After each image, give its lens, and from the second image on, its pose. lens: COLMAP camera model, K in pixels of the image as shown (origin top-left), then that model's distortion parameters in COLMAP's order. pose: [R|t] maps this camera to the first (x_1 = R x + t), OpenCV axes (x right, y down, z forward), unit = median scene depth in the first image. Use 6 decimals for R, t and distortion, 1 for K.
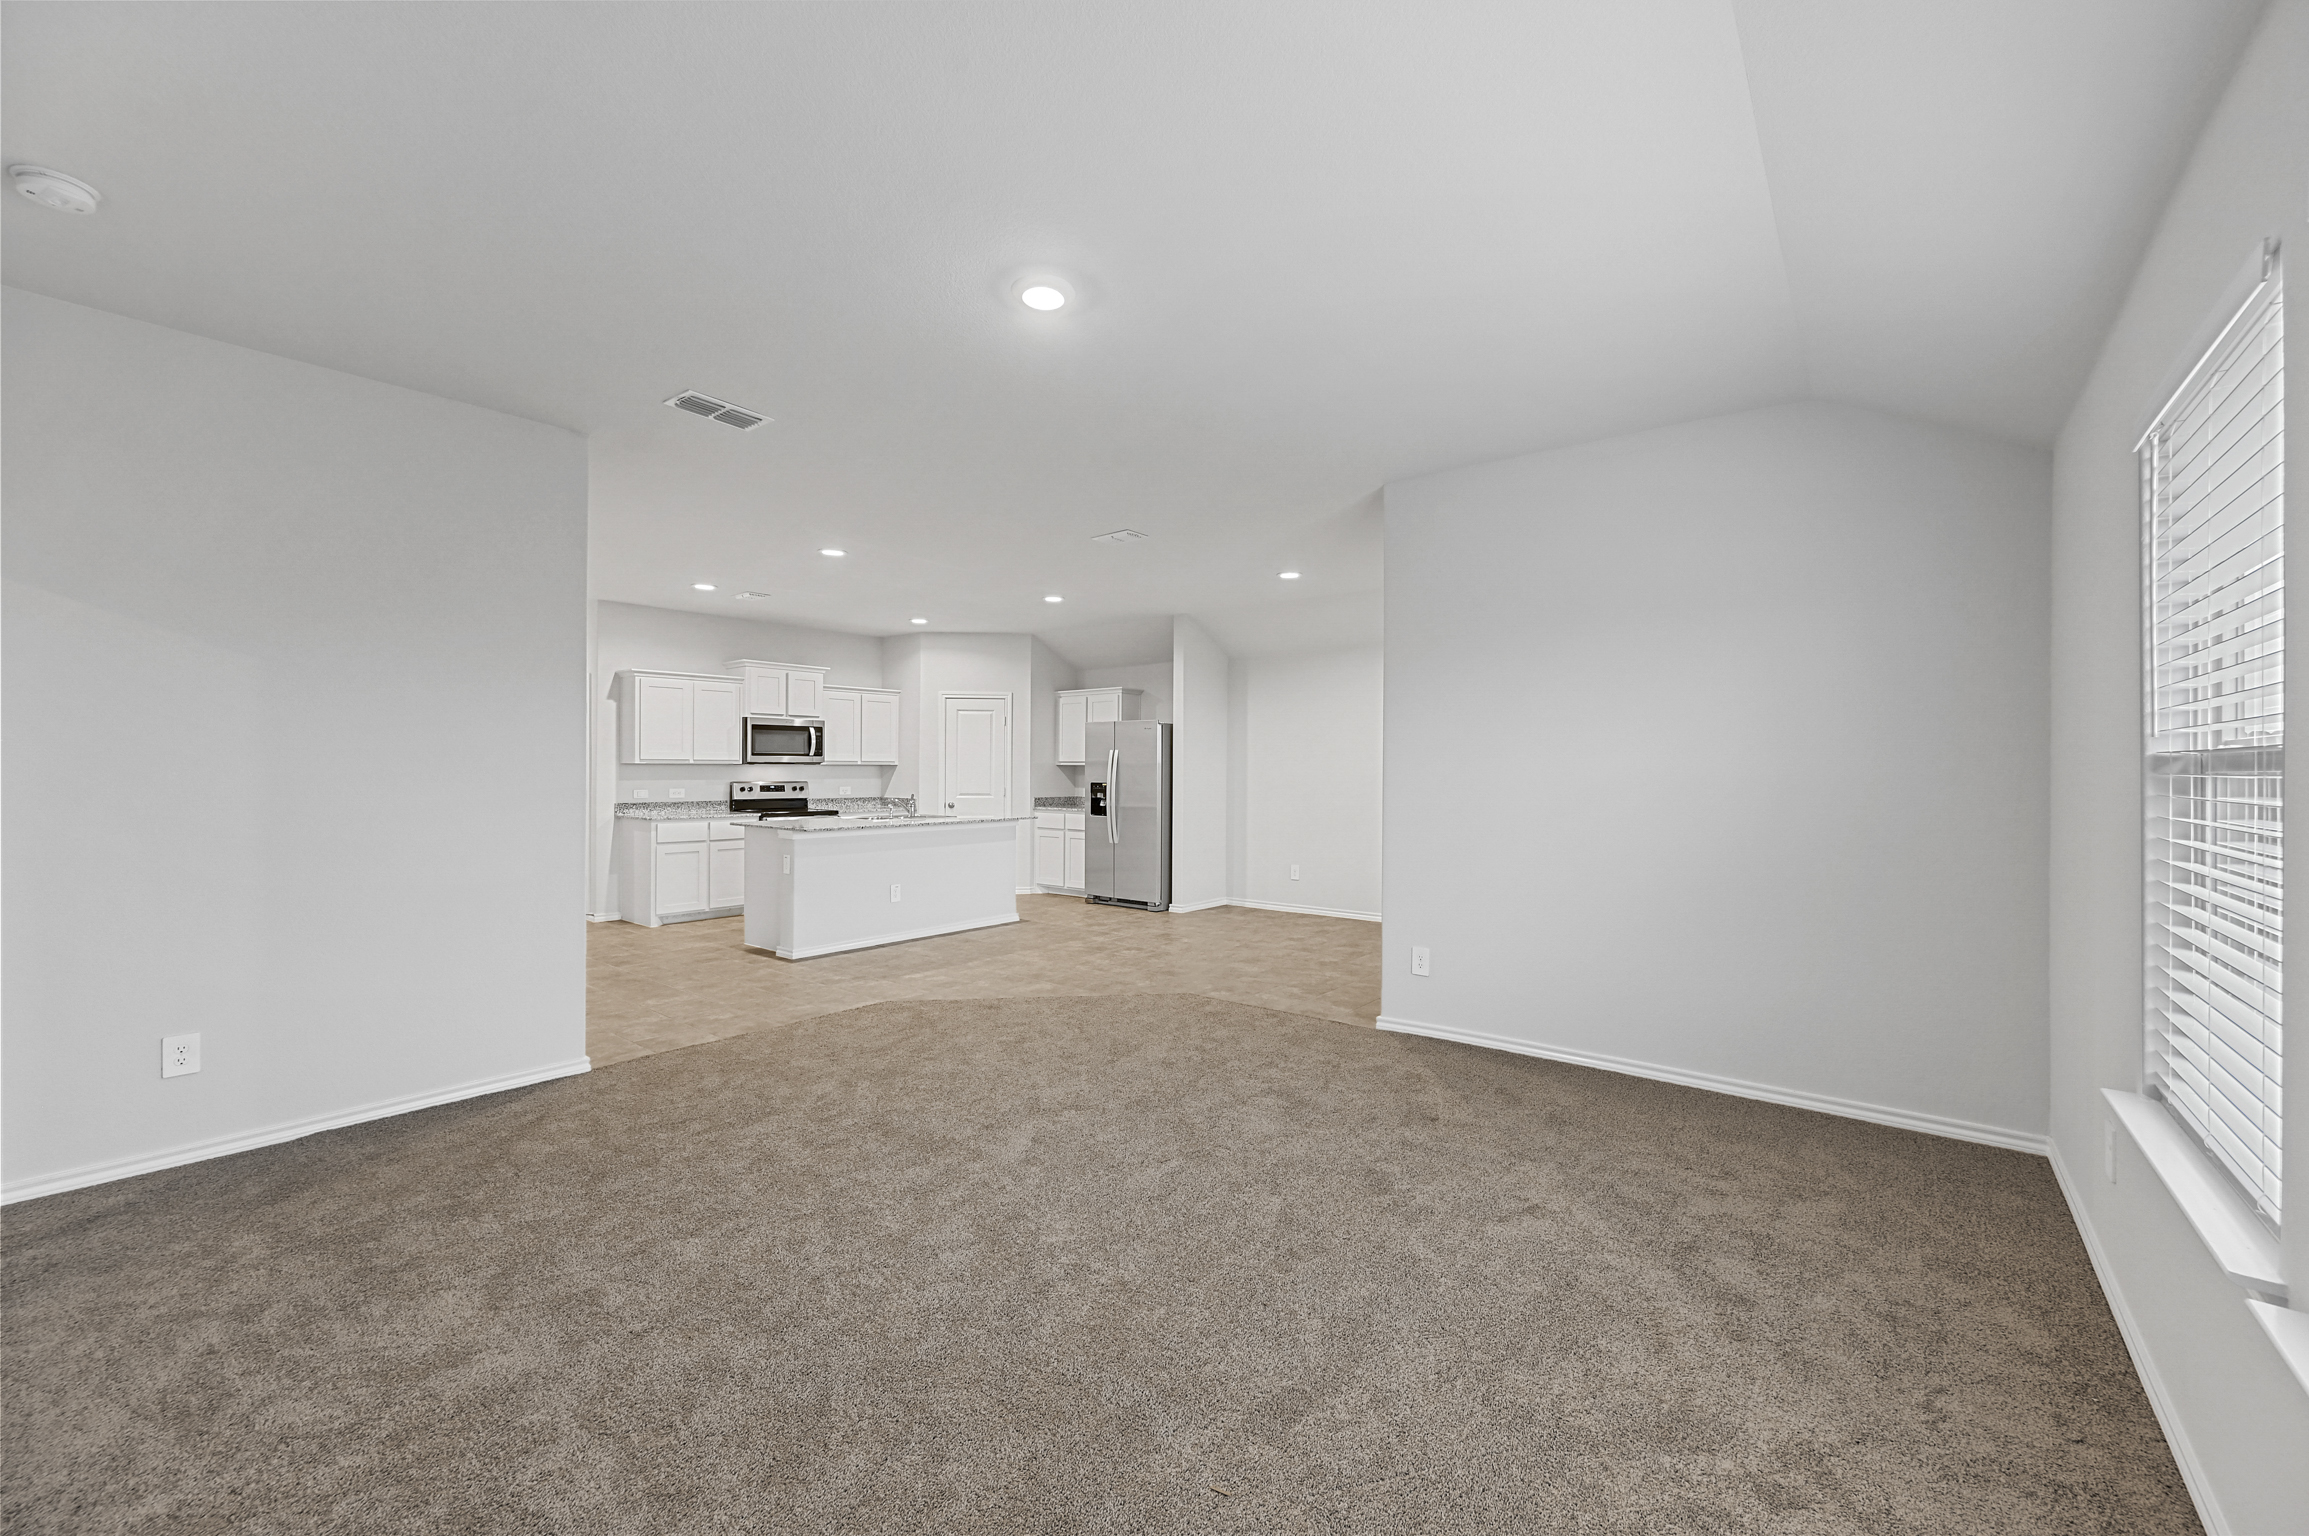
lens RADIAL K [[898.1, 0, 1159.3], [0, 898.1, 766.5], [0, 0, 1]] dist [0.000247, -0.000020]
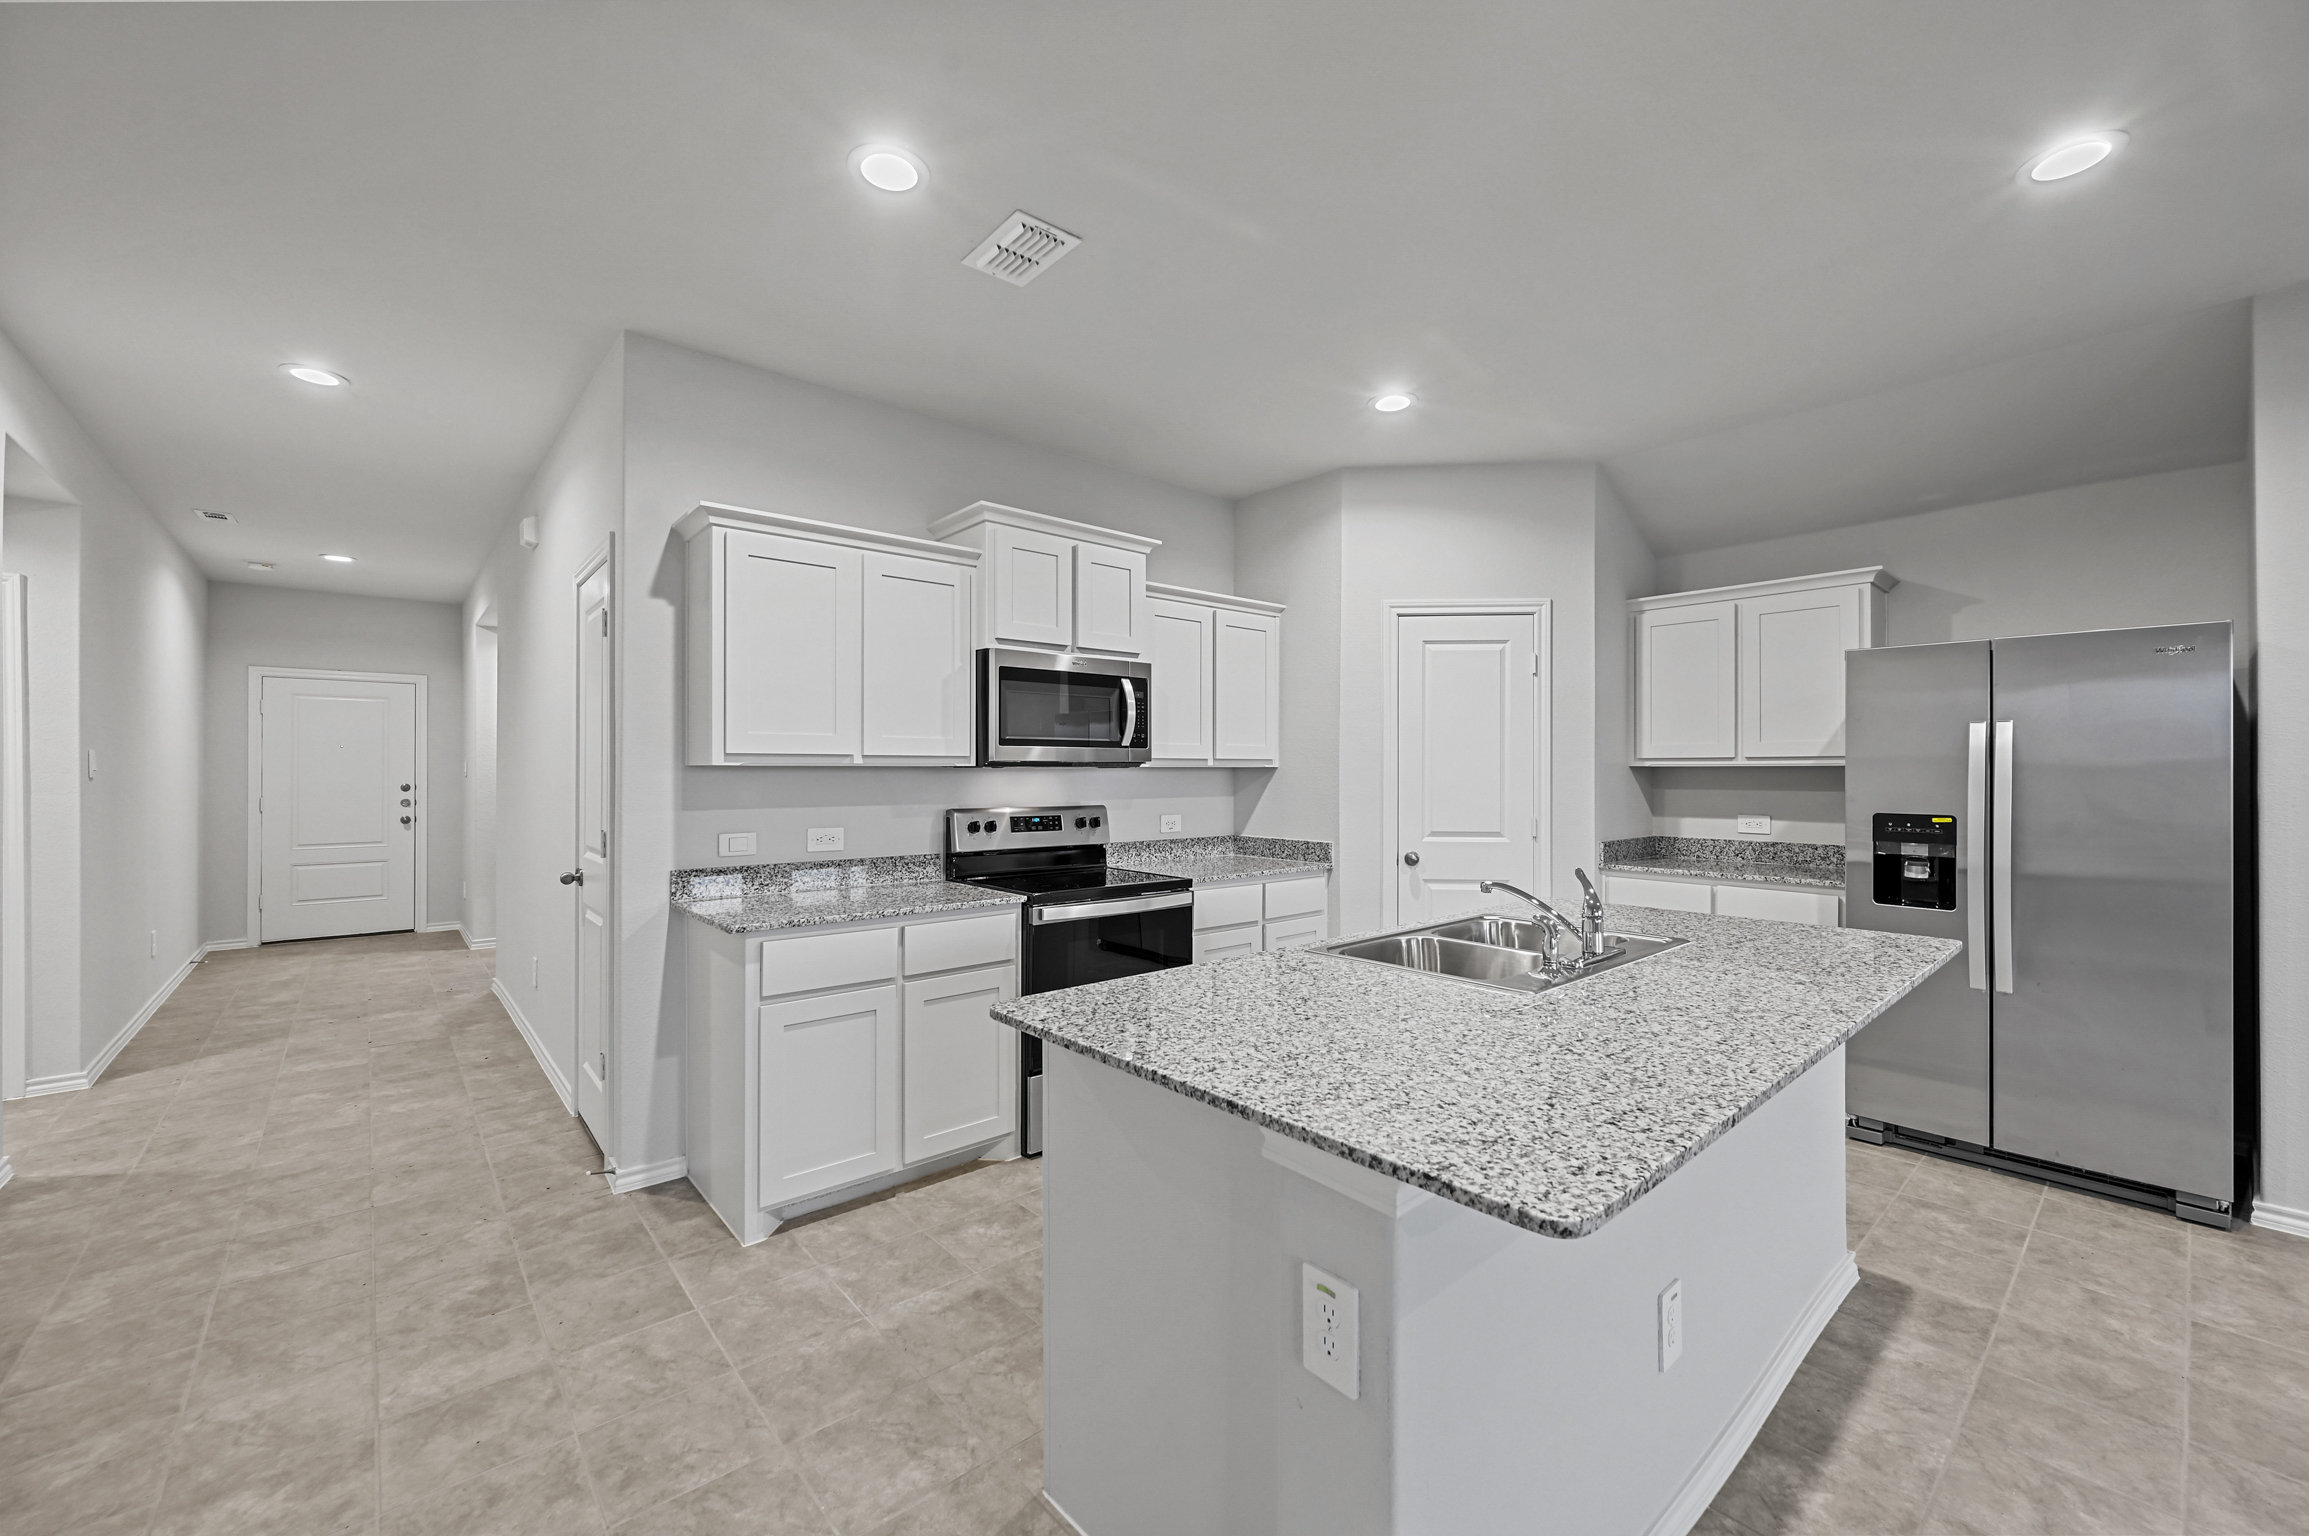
lens RADIAL K [[914.8, 0, 1163.0], [0, 914.8, 768.8], [0, 0, 1]] dist [-0.000756, -0.000197]
pose [[0.986016, -0.003131, -0.166619, -0.302517], [0.003354, 0.999994, 0.001059, -0.001803], [0.166615, -0.001603, 0.986021, 0.588946]]
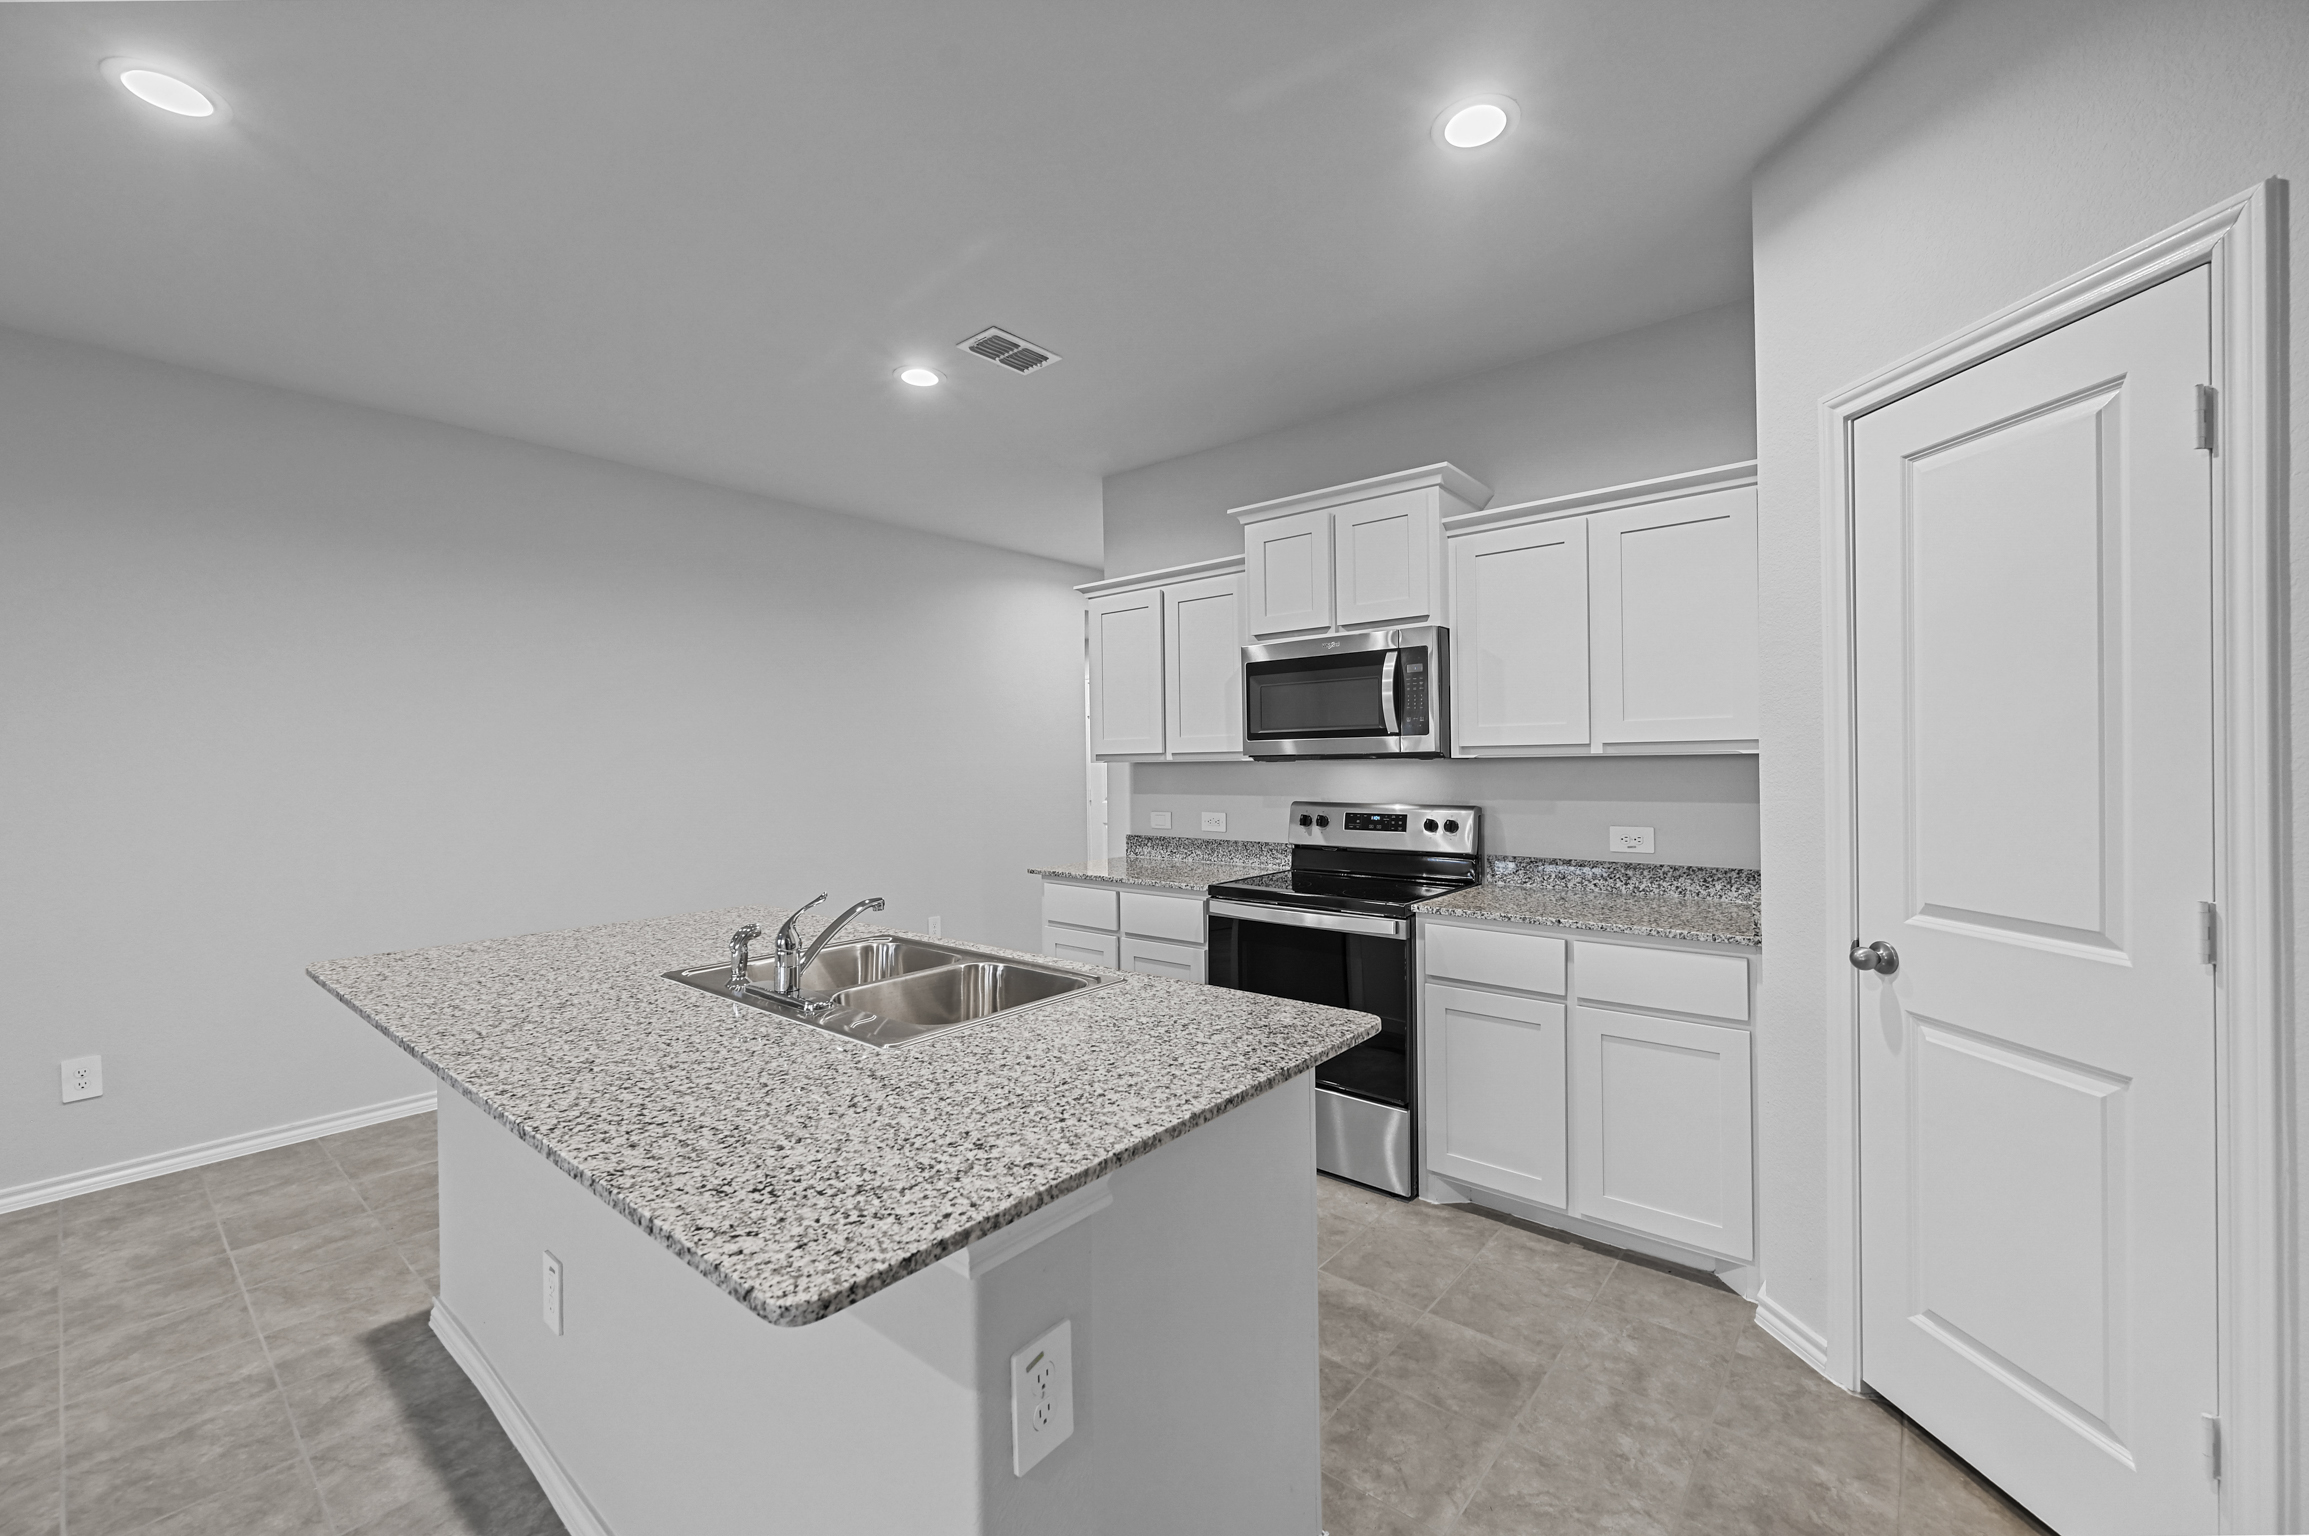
lens RADIAL K [[914.8, 0, 1163.0], [0, 914.8, 768.8], [0, 0, 1]] dist [-0.000756, -0.000197]
pose [[-0.007032, 0.001618, -0.999974, -0.036172], [0.014835, 0.999889, 0.001514, -0.000420], [0.999865, -0.014824, -0.007055, 0.924318]]
